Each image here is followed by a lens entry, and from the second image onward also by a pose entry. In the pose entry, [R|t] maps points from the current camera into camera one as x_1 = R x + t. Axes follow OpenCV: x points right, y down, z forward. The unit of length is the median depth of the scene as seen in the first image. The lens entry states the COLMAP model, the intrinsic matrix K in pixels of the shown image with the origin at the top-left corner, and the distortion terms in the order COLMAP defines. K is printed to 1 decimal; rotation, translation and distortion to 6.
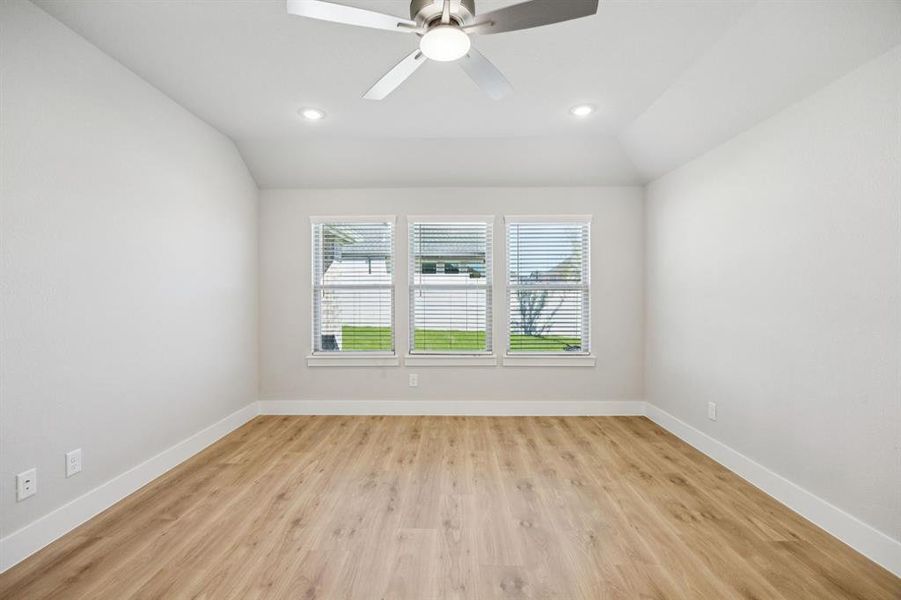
lens RADIAL K [[392.8, 0, 438.2], [0, 392.8, 296.2], [0, 0, 1]] dist [-0.012599, 0.000377]
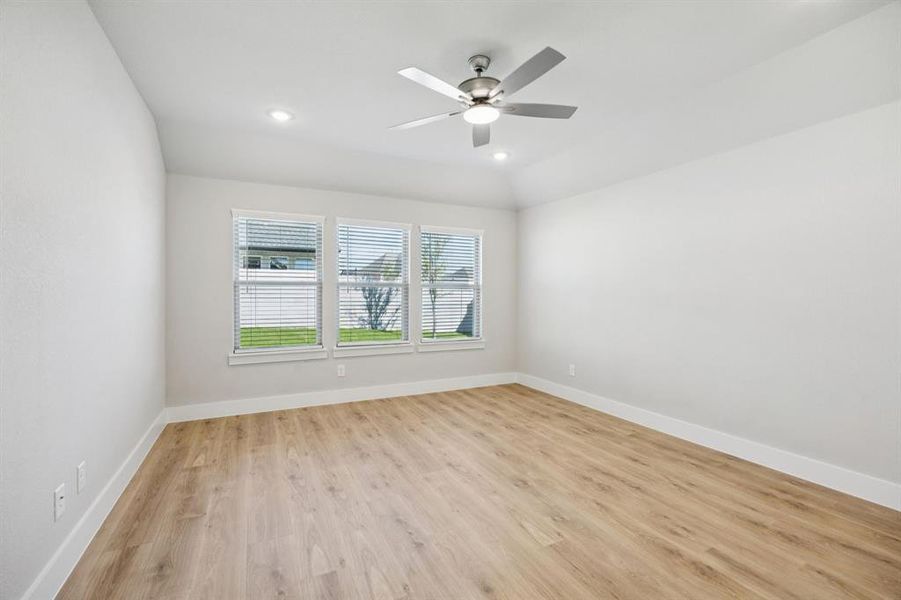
lens RADIAL K [[392.8, 0, 438.2], [0, 392.8, 296.2], [0, 0, 1]] dist [-0.012599, 0.000377]
pose [[0.893920, 0.002217, 0.448221, -0.389219], [-0.005067, 0.999974, 0.005159, 0.003188], [-0.448198, -0.006883, 0.893908, -0.104252]]
